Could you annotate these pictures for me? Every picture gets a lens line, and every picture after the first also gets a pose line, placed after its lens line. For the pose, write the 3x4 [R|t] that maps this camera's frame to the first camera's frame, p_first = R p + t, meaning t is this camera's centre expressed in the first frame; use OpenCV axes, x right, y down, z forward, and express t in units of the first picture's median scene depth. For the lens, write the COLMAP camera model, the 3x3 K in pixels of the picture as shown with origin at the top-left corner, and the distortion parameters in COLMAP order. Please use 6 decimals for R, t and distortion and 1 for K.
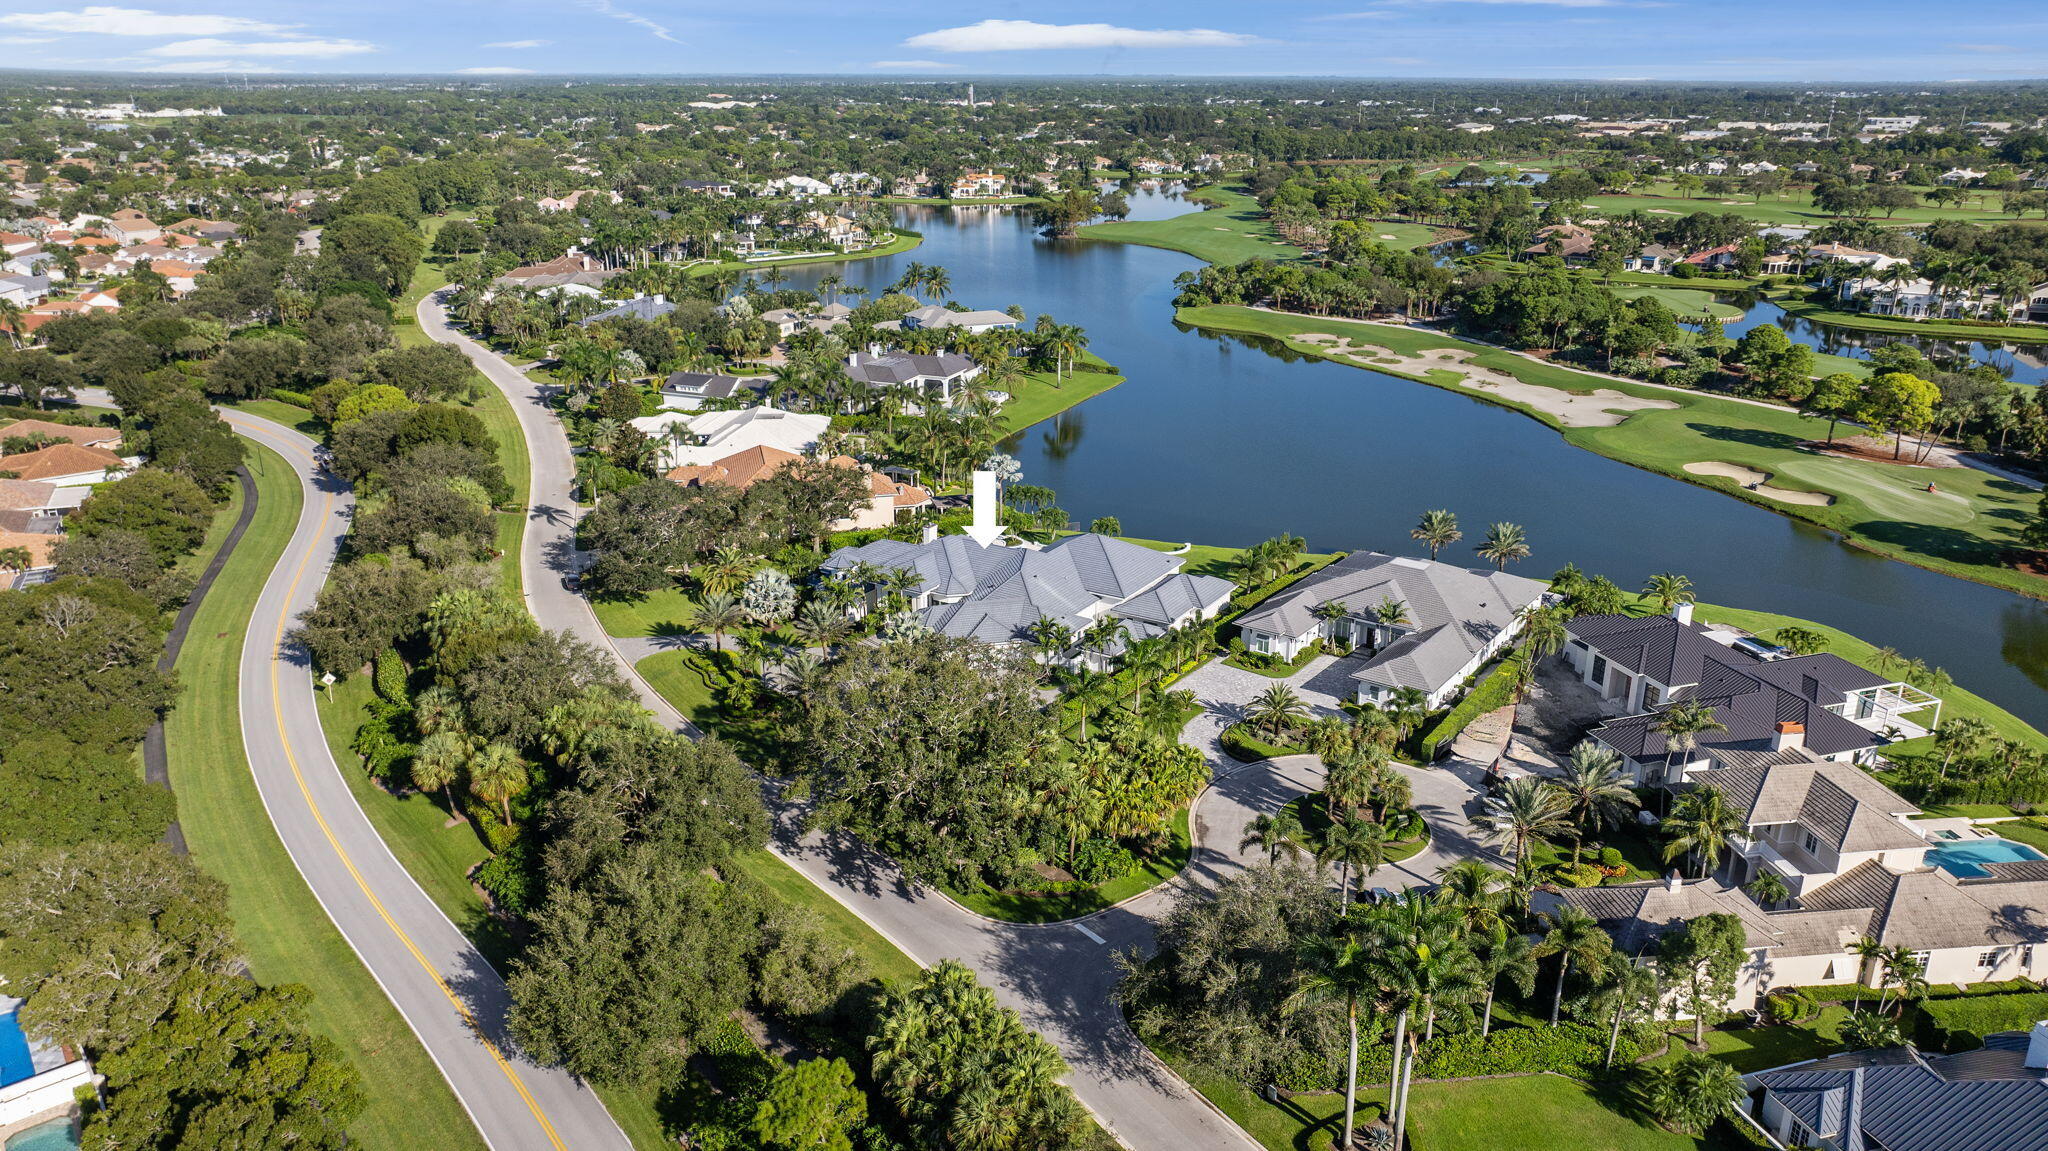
lens RADIAL K [[1448.2, 0, 1035.1], [0, 1448.2, 544.4], [0, 0, 1]] dist [-0.017162, -0.002443]
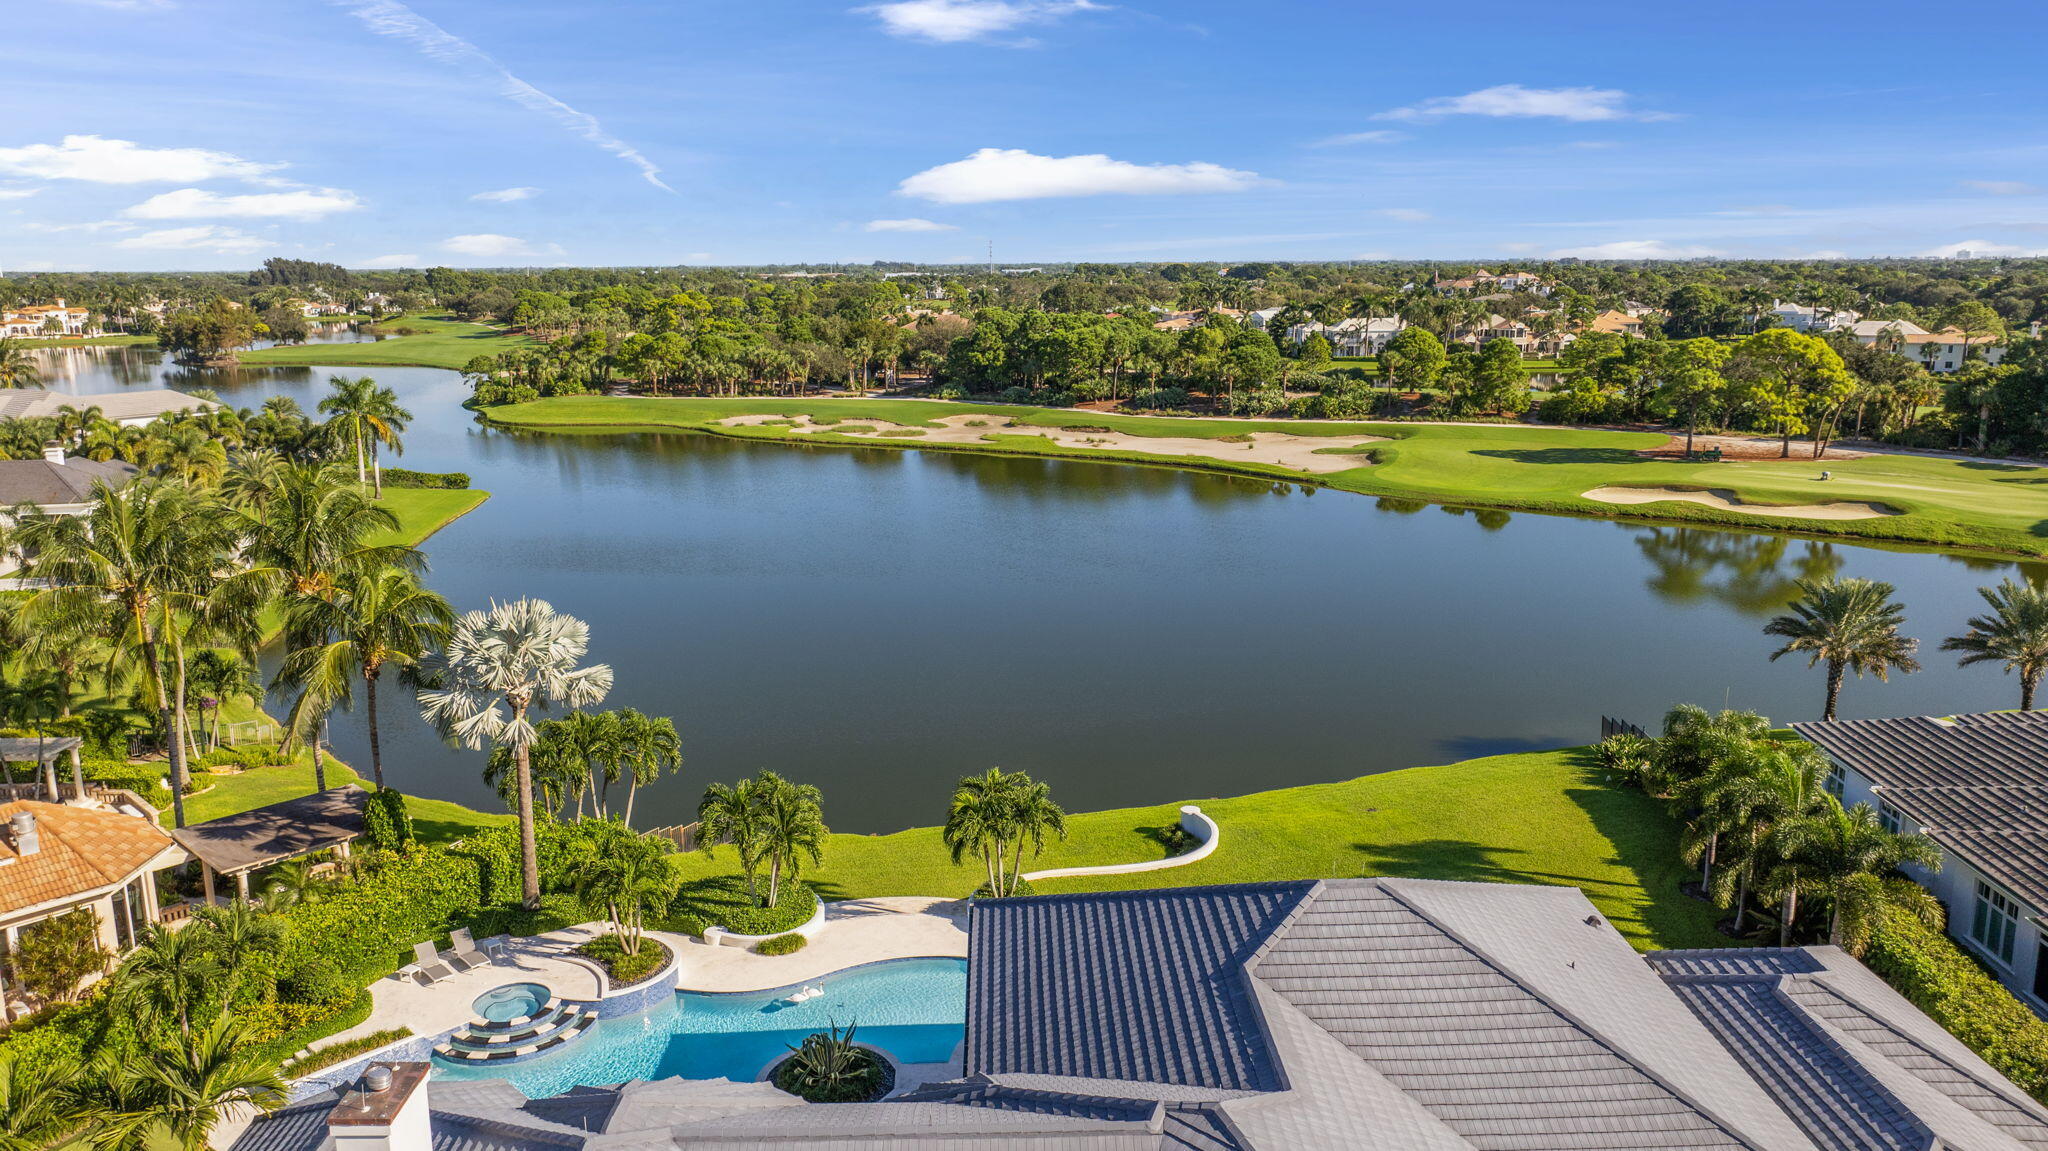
lens RADIAL K [[1475.5, 0, 1033.6], [0, 1475.5, 536.9], [0, 0, 1]] dist [-0.035080, 0.041217]
pose [[0.842911, -0.110523, 0.526580, -0.043816], [0.179588, 0.980343, -0.081710, -0.020922], [-0.507198, 0.163442, 0.846190, 0.422638]]
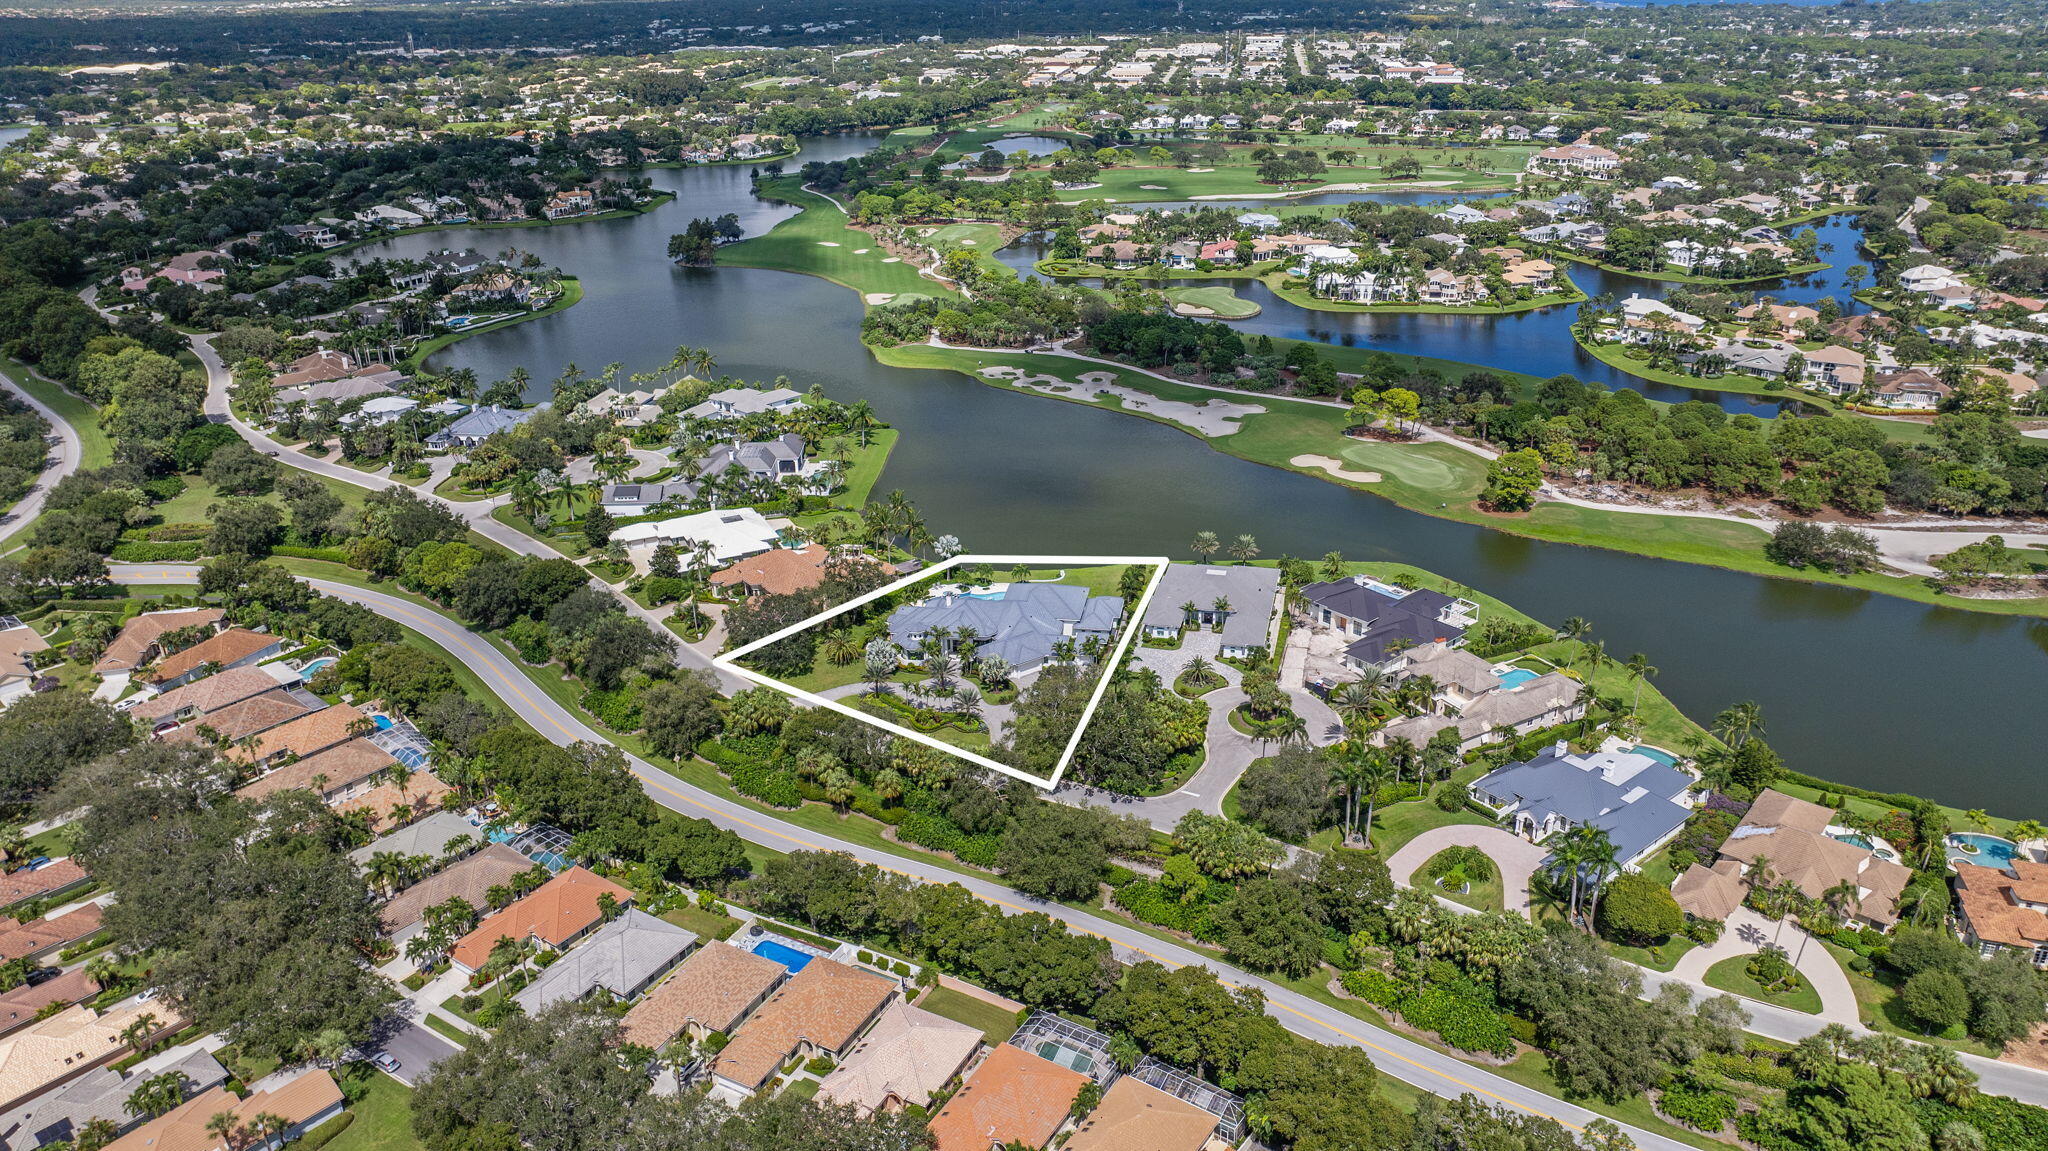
lens RADIAL K [[1448.2, 0, 1035.1], [0, 1448.2, 544.4], [0, 0, 1]] dist [-0.017162, -0.002443]
pose [[0.925318, -0.157849, 0.344775, -0.273008], [0.134544, 0.986750, 0.090674, -0.103118], [-0.354520, -0.037515, 0.934296, -0.292366]]
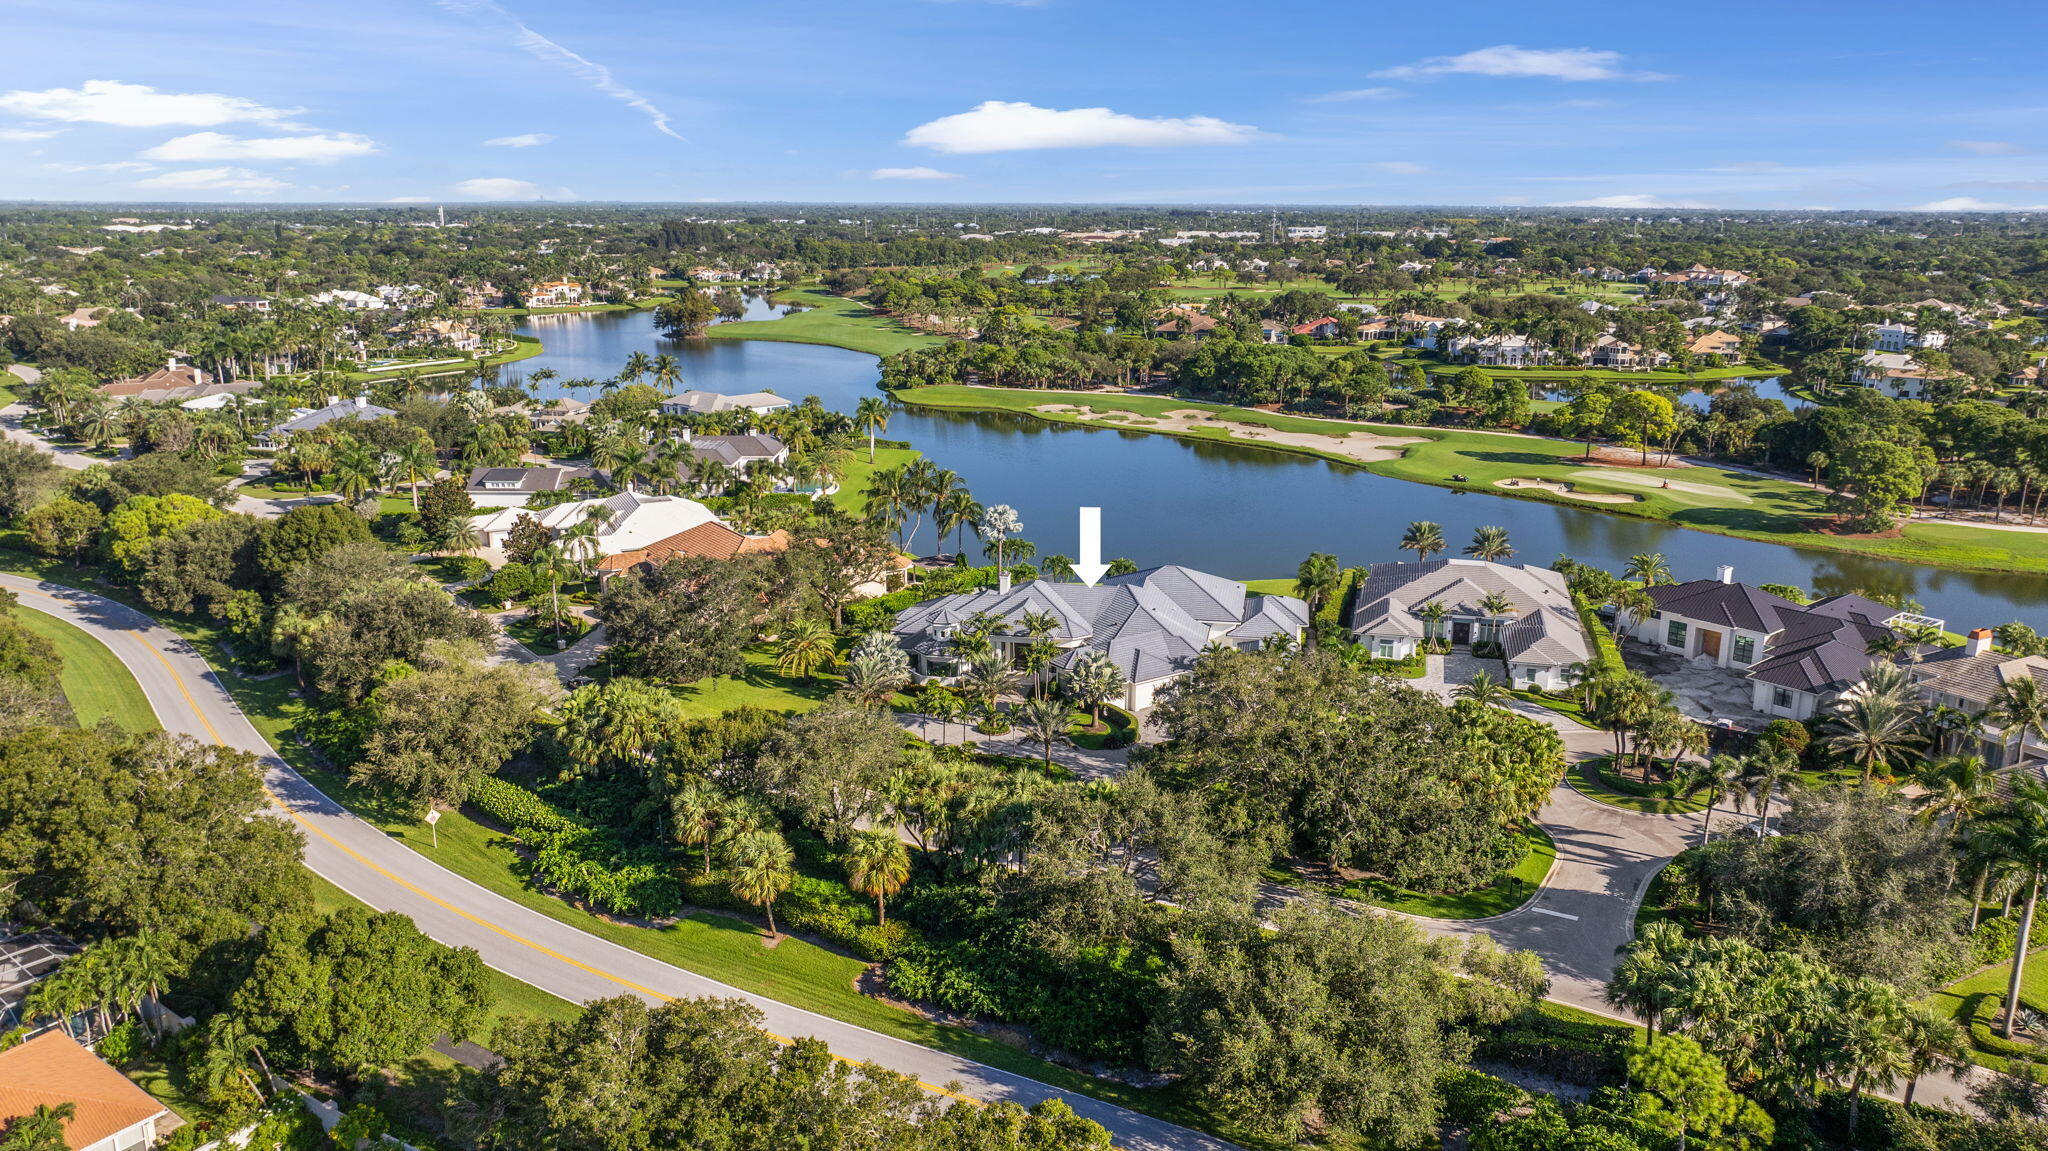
lens RADIAL K [[1448.2, 0, 1035.1], [0, 1448.2, 544.4], [0, 0, 1]] dist [-0.017162, -0.002443]
pose [[0.933087, -0.085069, 0.349445, -0.189692], [0.113158, 0.991719, -0.060728, 0.013513], [-0.341385, 0.096207, 0.934987, 0.059982]]
